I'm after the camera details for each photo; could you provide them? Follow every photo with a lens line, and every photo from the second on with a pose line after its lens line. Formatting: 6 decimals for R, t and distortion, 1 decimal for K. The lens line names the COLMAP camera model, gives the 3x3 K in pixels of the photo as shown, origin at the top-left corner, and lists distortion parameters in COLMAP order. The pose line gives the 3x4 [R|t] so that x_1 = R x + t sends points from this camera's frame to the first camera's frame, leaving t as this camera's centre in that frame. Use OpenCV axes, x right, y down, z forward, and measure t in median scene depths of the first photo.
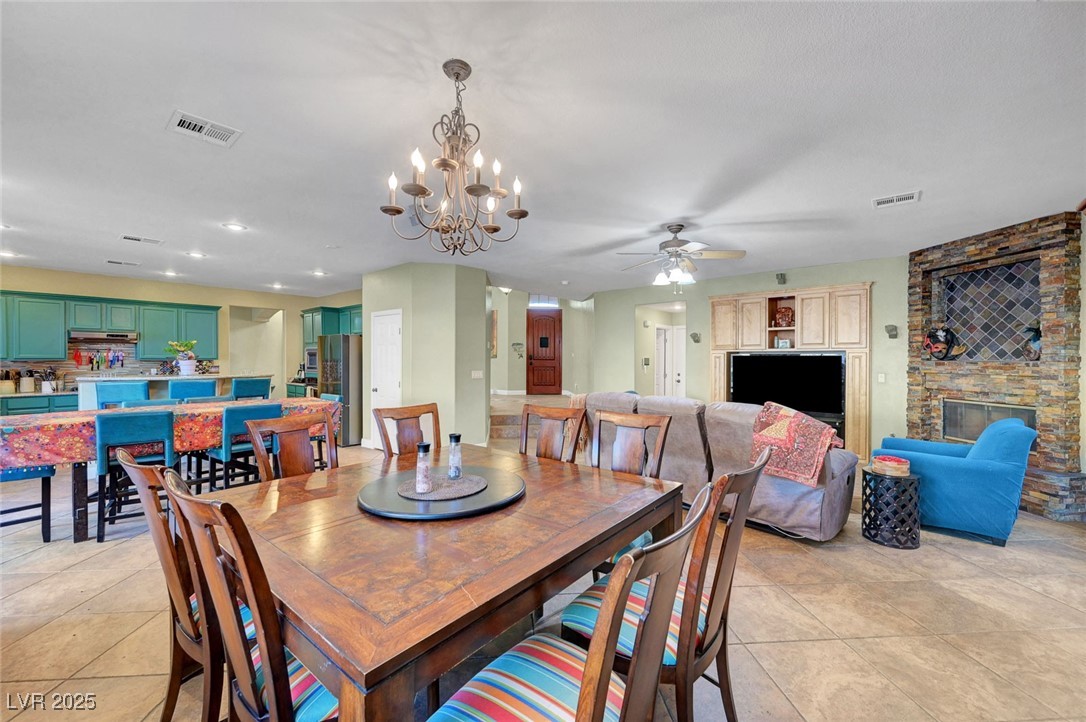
lens RADIAL K [[425.4, 0, 540.4], [0, 425.4, 358.3], [0, 0, 1]] dist [0.000047, 0.000272]
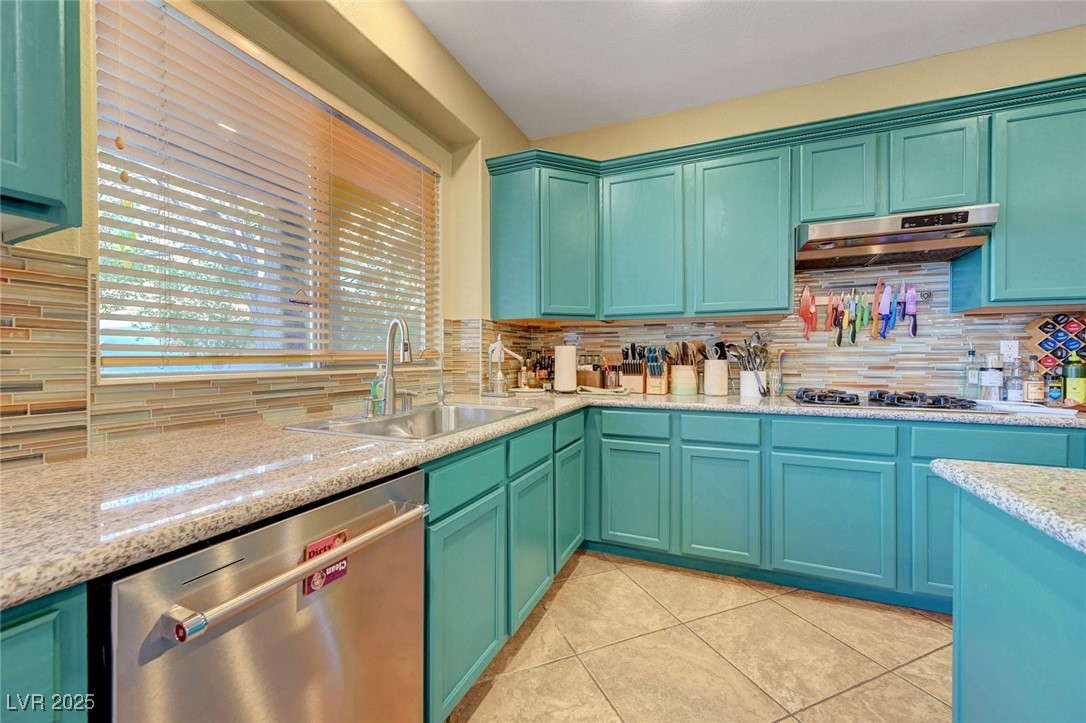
lens RADIAL K [[425.4, 0, 540.4], [0, 425.4, 358.8], [0, 0, 1]] dist [0.000047, 0.000272]
pose [[0.313771, 0.011974, -0.949423, -0.830840], [0.003215, 0.999901, 0.013673, 0.036327], [0.949493, -0.007343, 0.313701, 0.678828]]
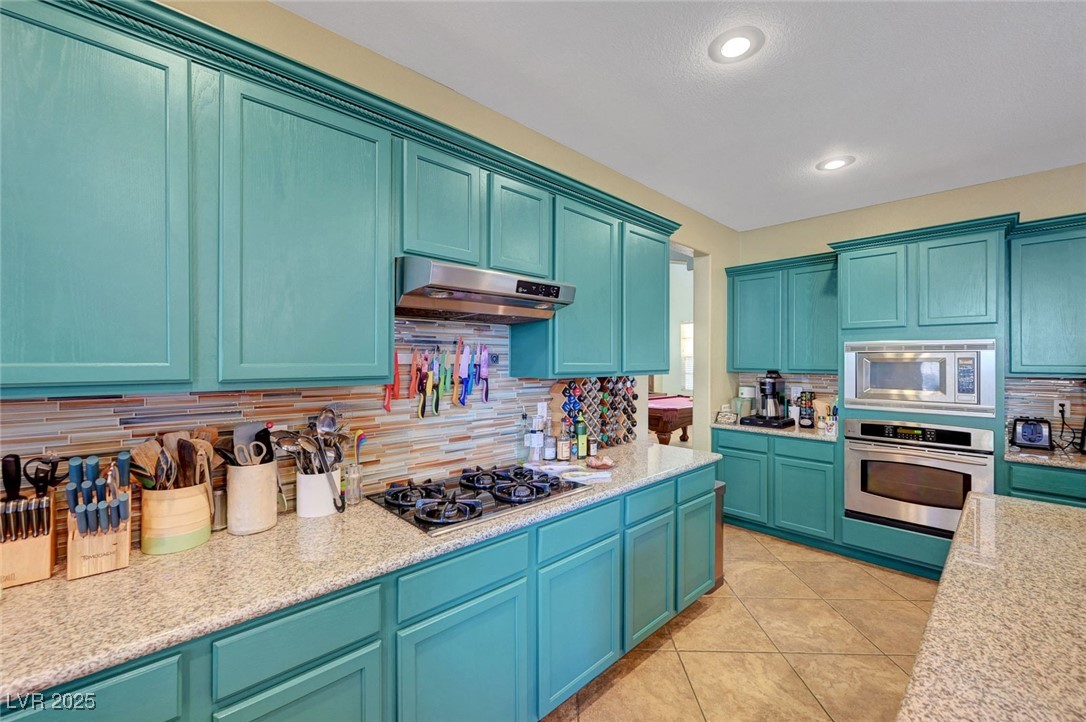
lens RADIAL K [[437.8, 0, 556.9], [0, 437.8, 358.3], [0, 0, 1]] dist [-0.000694, 0.000282]
pose [[0.997073, 0.002815, -0.076401, -0.991657], [-0.002998, 0.999993, -0.002288, -0.009970], [0.076394, 0.002510, 0.997075, 0.753532]]
